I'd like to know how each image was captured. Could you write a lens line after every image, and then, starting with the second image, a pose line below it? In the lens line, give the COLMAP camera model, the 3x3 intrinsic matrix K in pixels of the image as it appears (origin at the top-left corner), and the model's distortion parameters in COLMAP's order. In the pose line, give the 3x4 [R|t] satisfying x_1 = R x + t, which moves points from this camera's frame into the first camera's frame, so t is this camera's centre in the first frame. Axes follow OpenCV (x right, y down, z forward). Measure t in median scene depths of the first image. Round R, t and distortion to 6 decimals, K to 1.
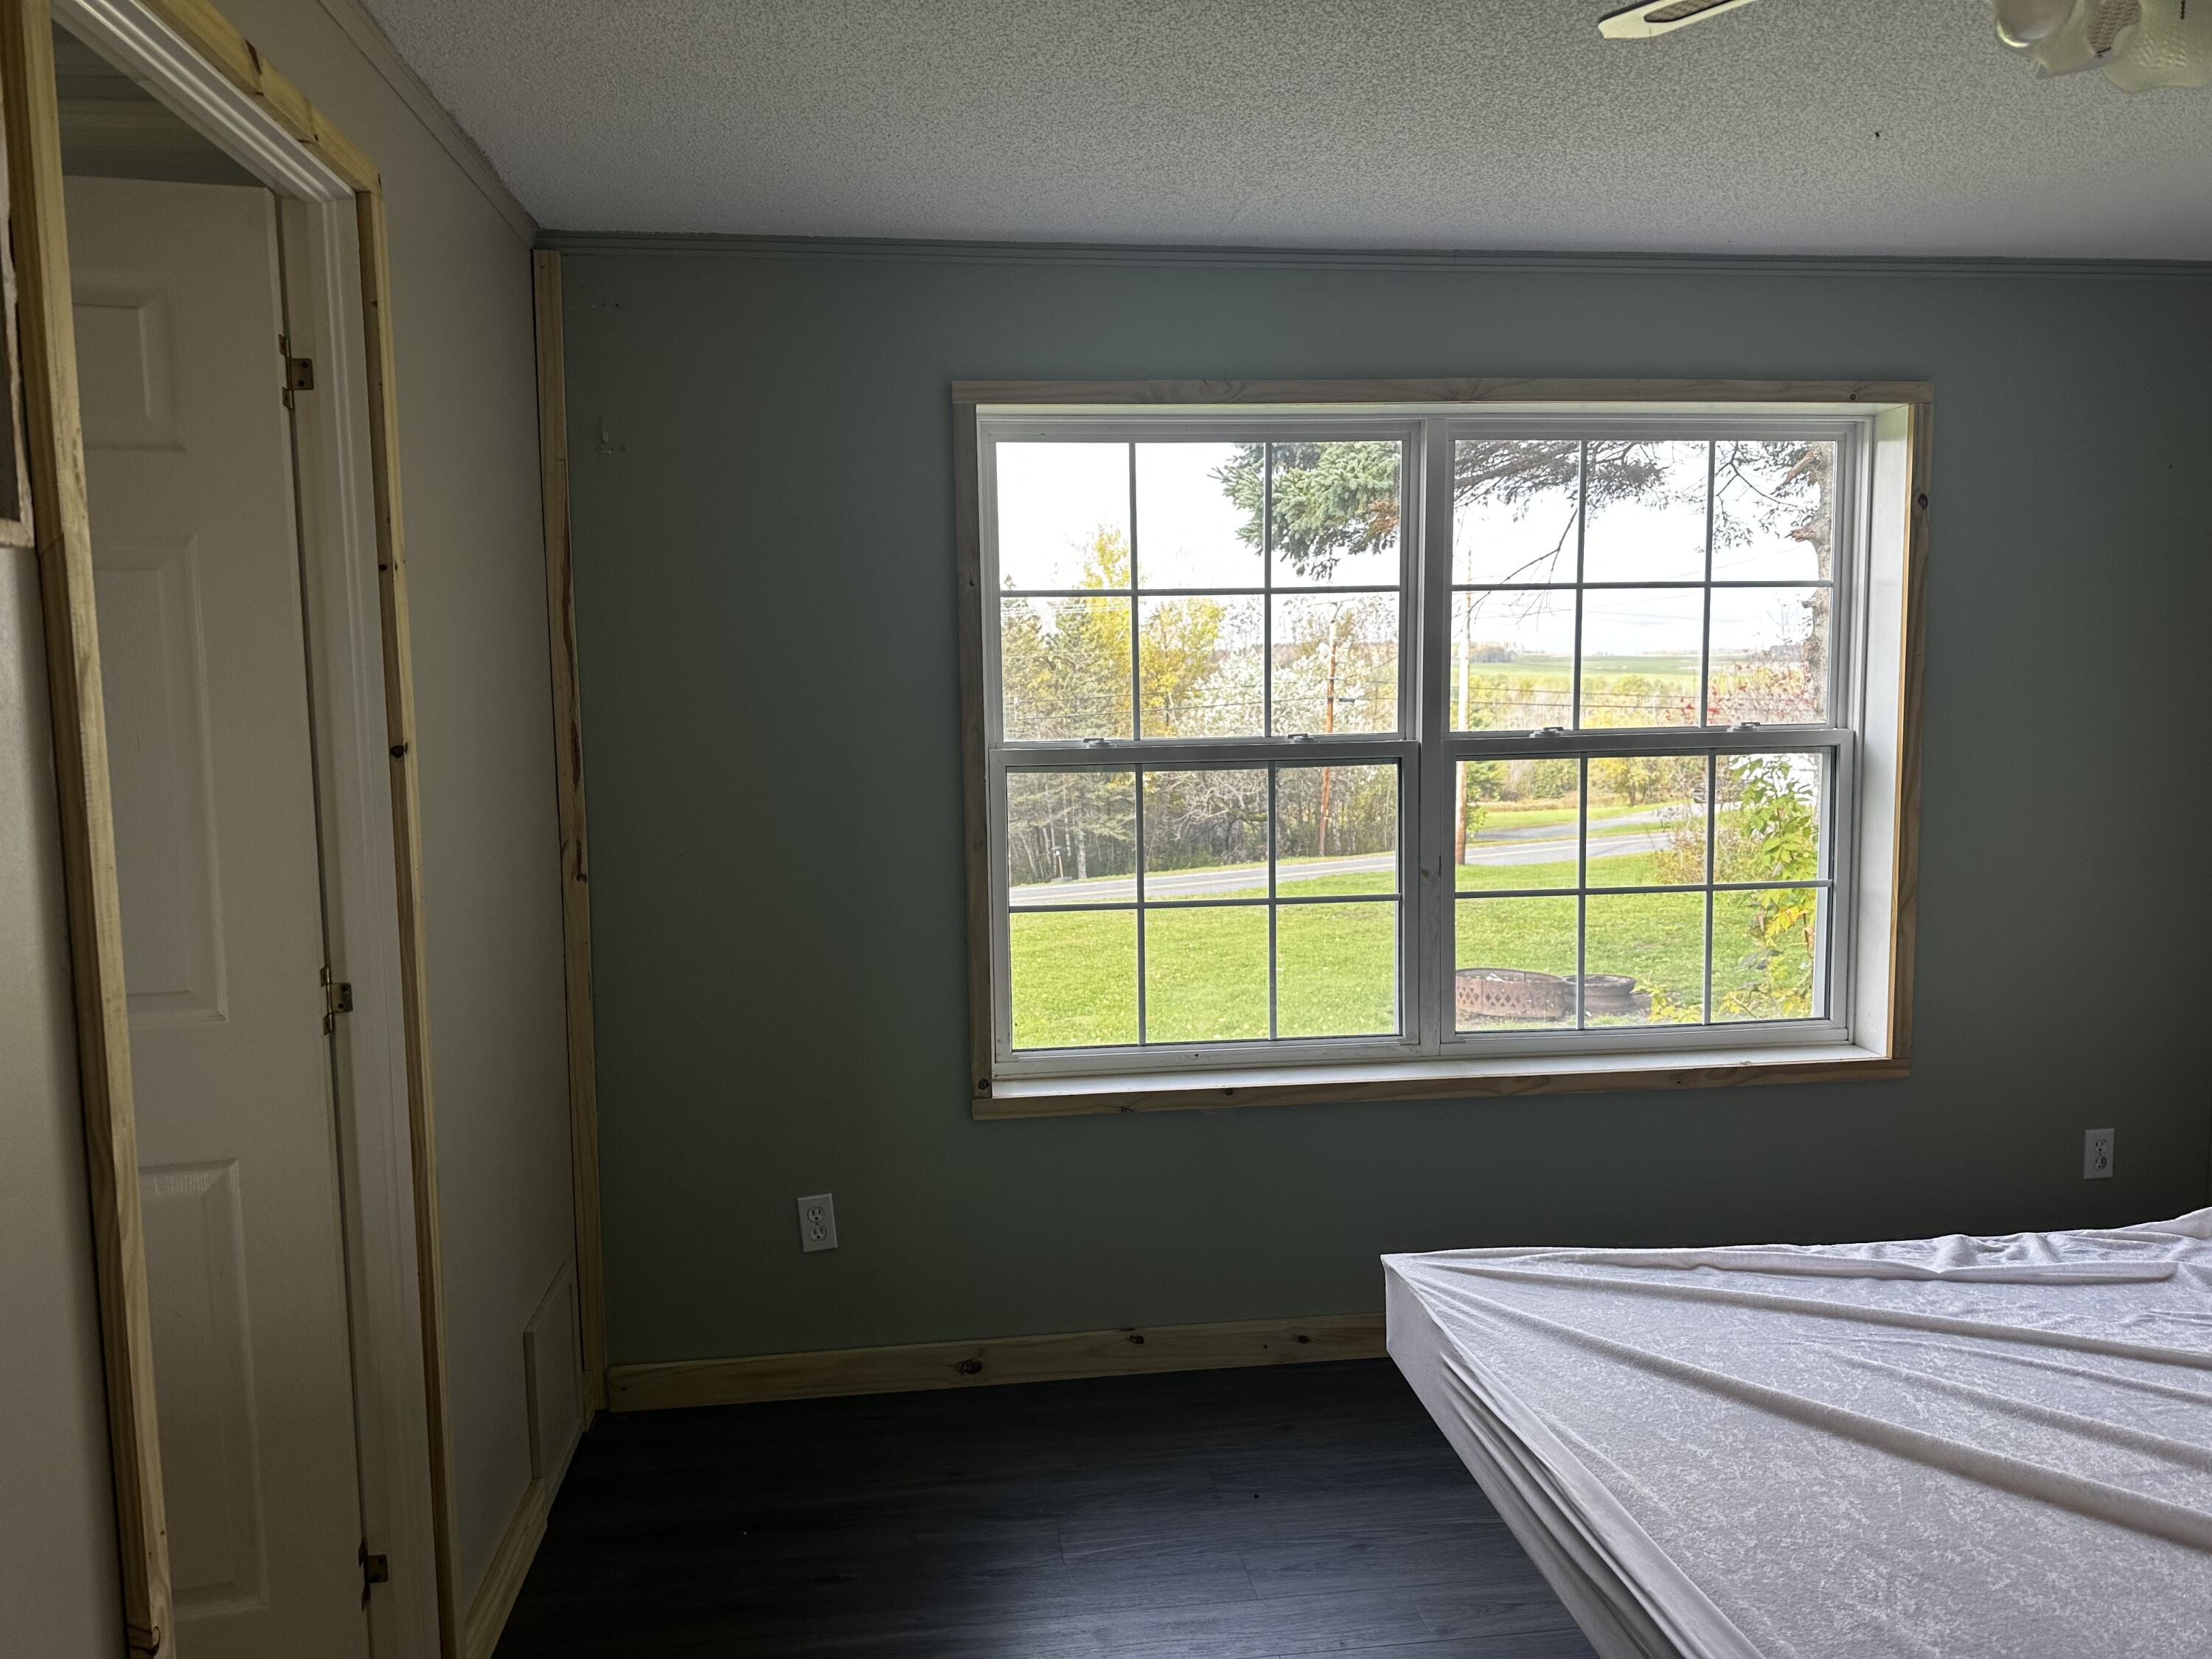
lens RADIAL K [[1552.0, 0, 1109.9], [0, 1552.0, 833.0], [0, 0, 1]] dist [0.066495, -0.079316]
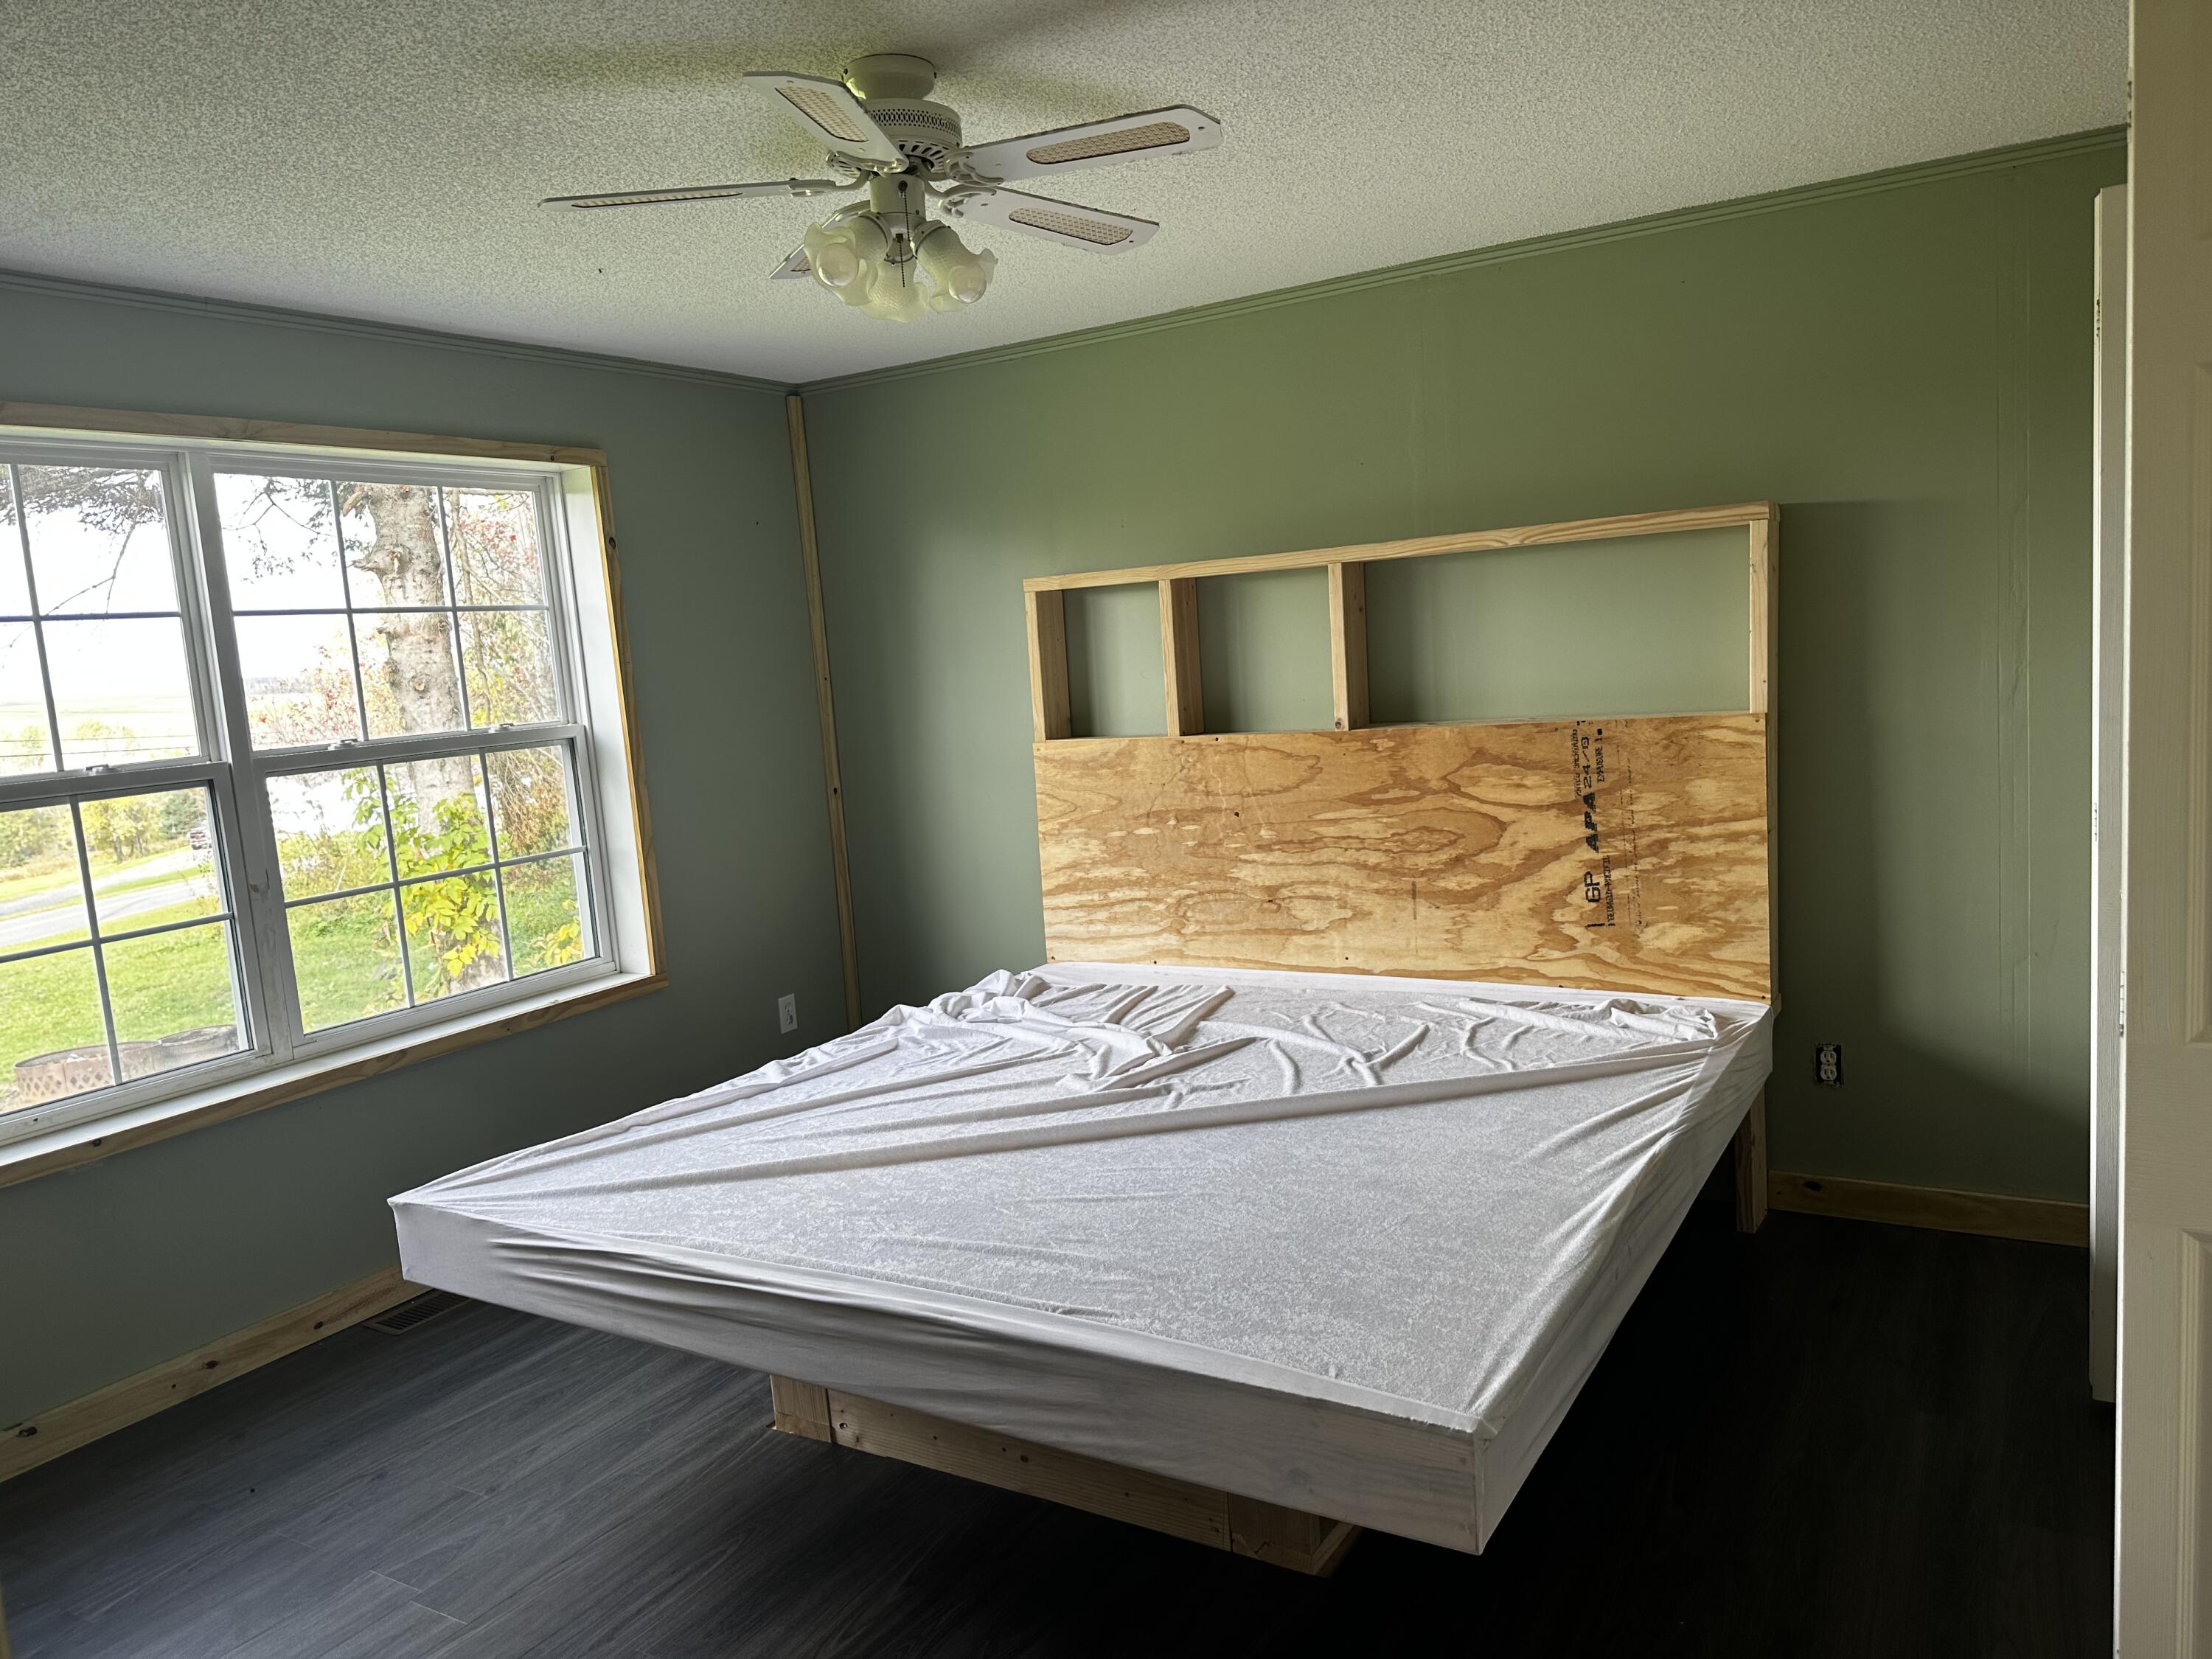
lens RADIAL K [[1552.0, 0, 1114.0], [0, 1552.0, 846.1], [0, 0, 1]] dist [0.066495, -0.079316]
pose [[0.612743, -0.134072, 0.778827, -0.262347], [0.141745, 0.988168, 0.058591, 0.018121], [-0.777467, 0.074494, 0.624497, -0.104275]]
